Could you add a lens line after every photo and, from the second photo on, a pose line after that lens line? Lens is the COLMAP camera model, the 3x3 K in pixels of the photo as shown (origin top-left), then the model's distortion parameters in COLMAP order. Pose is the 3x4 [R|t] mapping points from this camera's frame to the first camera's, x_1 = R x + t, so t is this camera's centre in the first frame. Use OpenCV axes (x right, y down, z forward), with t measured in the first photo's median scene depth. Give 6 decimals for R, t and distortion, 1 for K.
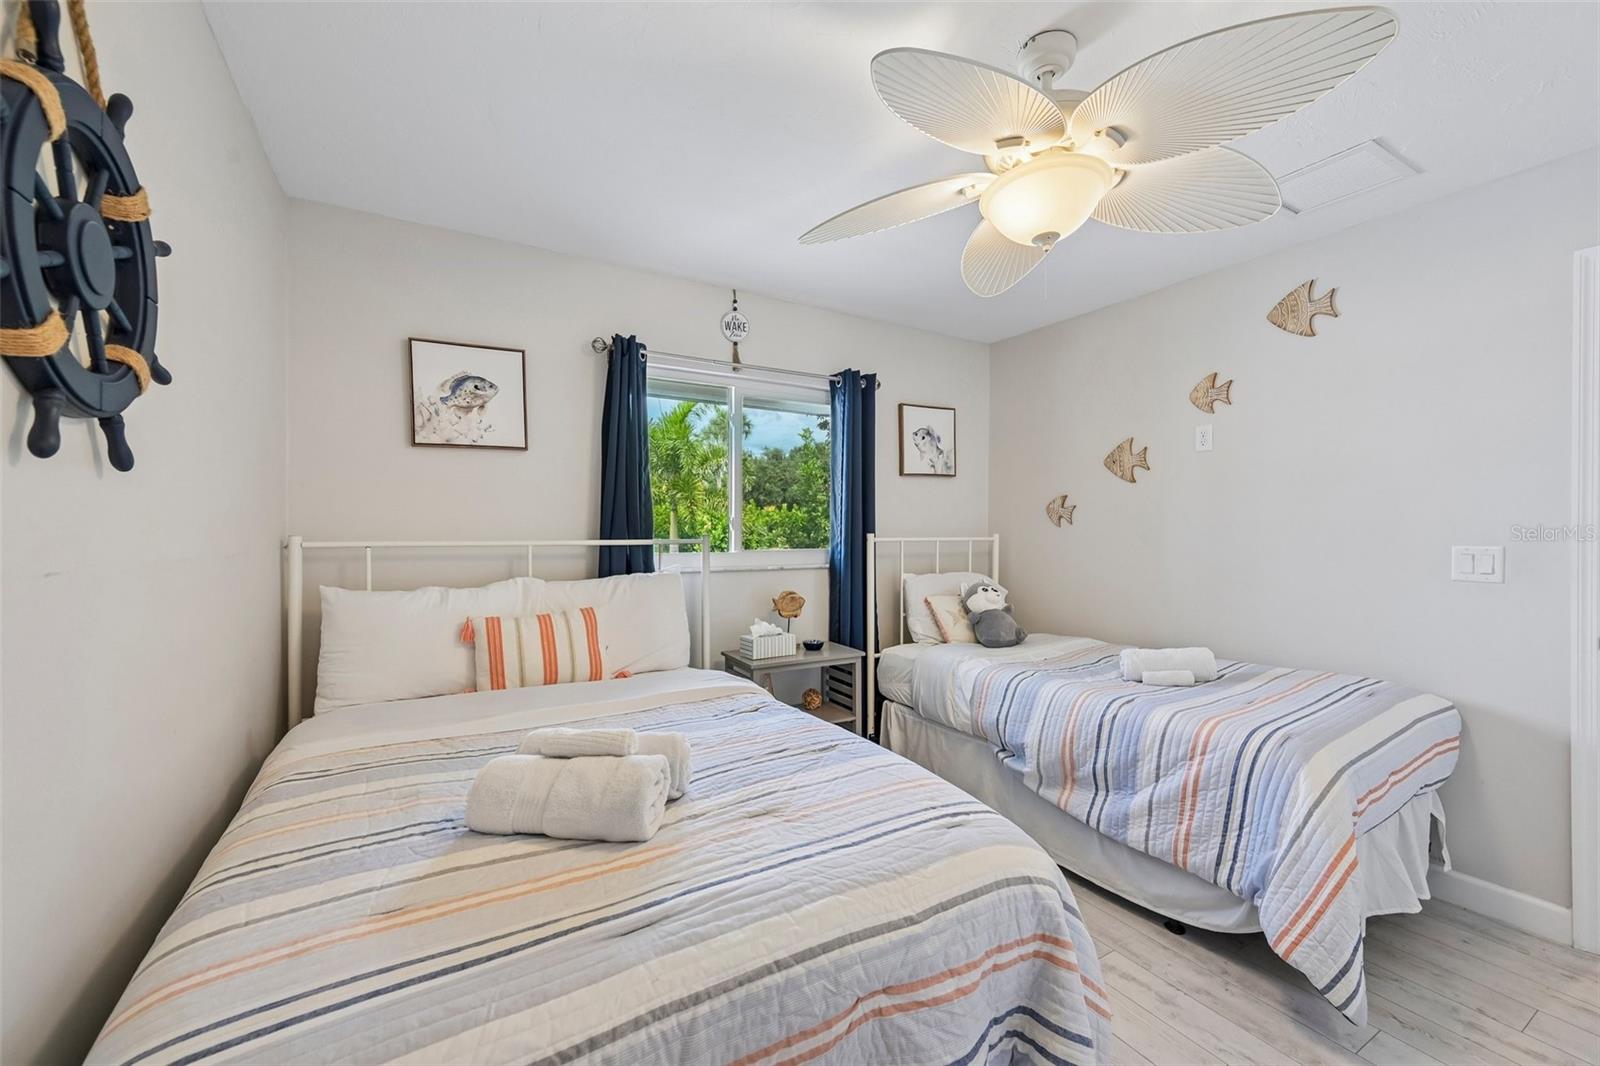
lens RADIAL K [[635.0, 0, 794.3], [0, 635.0, 532.5], [0, 0, 1]] dist [-0.000366, 0.000507]
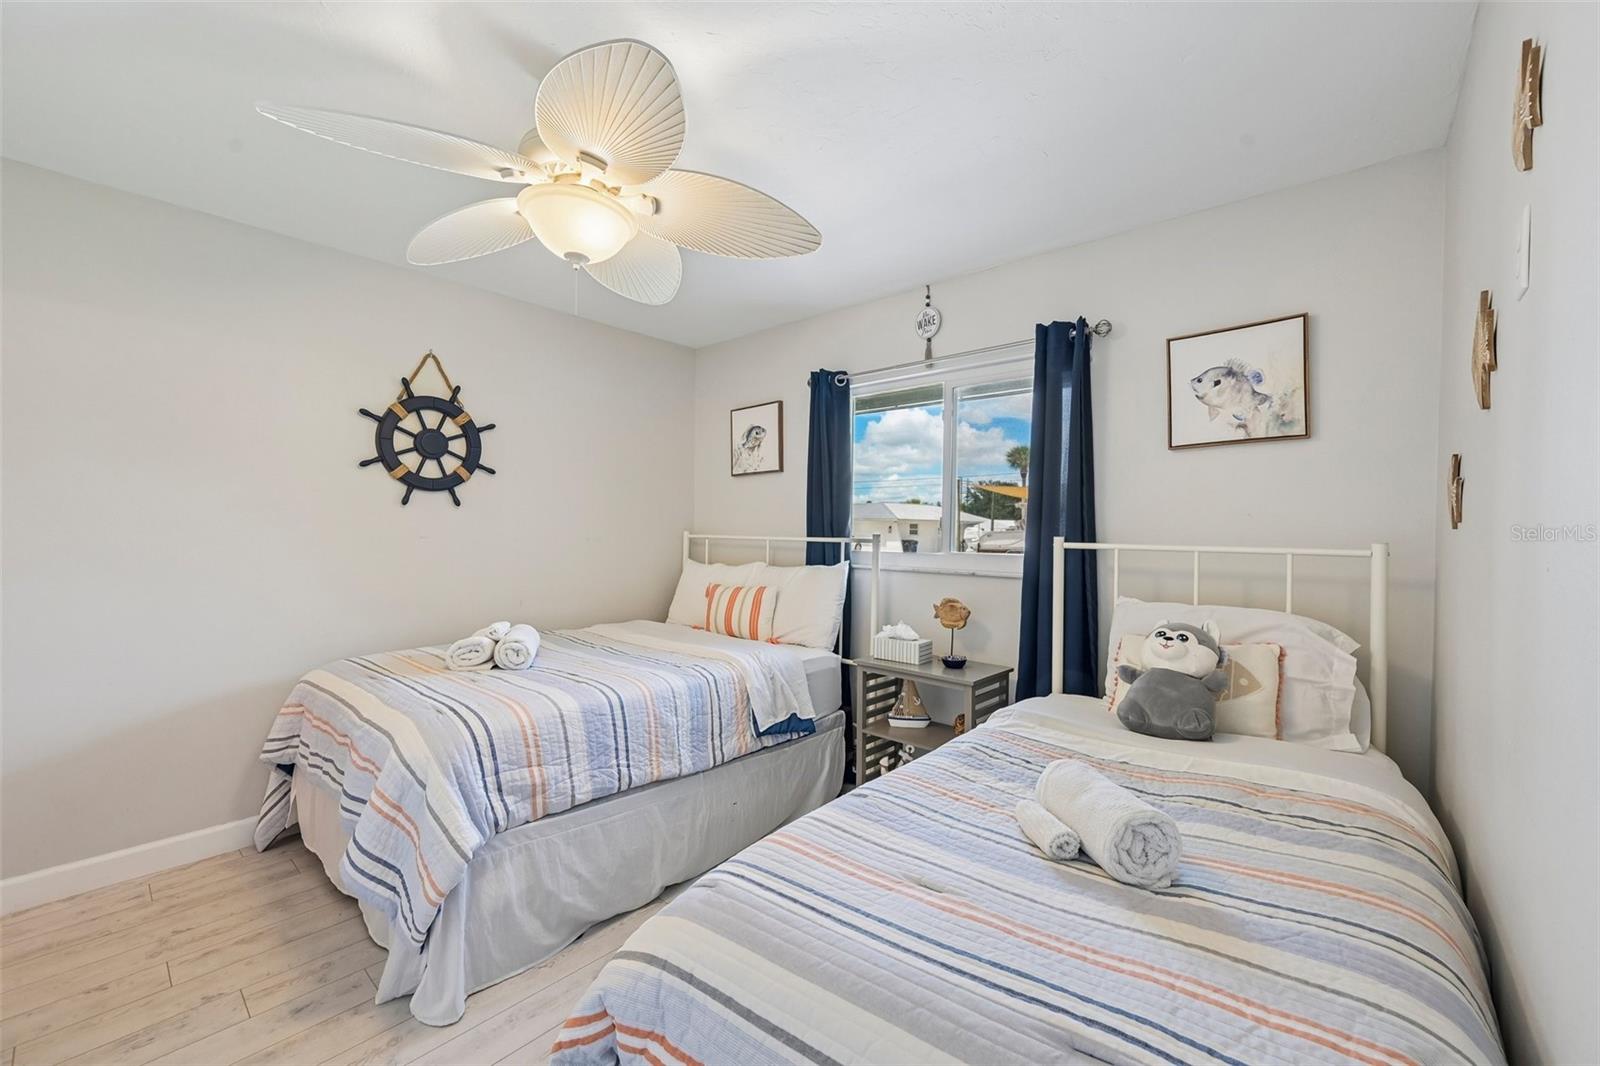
lens RADIAL K [[635.0, 0, 799.5], [0, 635.0, 530.8], [0, 0, 1]] dist [-0.000366, 0.000507]
pose [[0.326512, 0.005459, -0.945177, 0.815941], [-0.014236, 0.999898, 0.000858, -0.001801], [0.945086, 0.013176, 0.326557, 0.529218]]
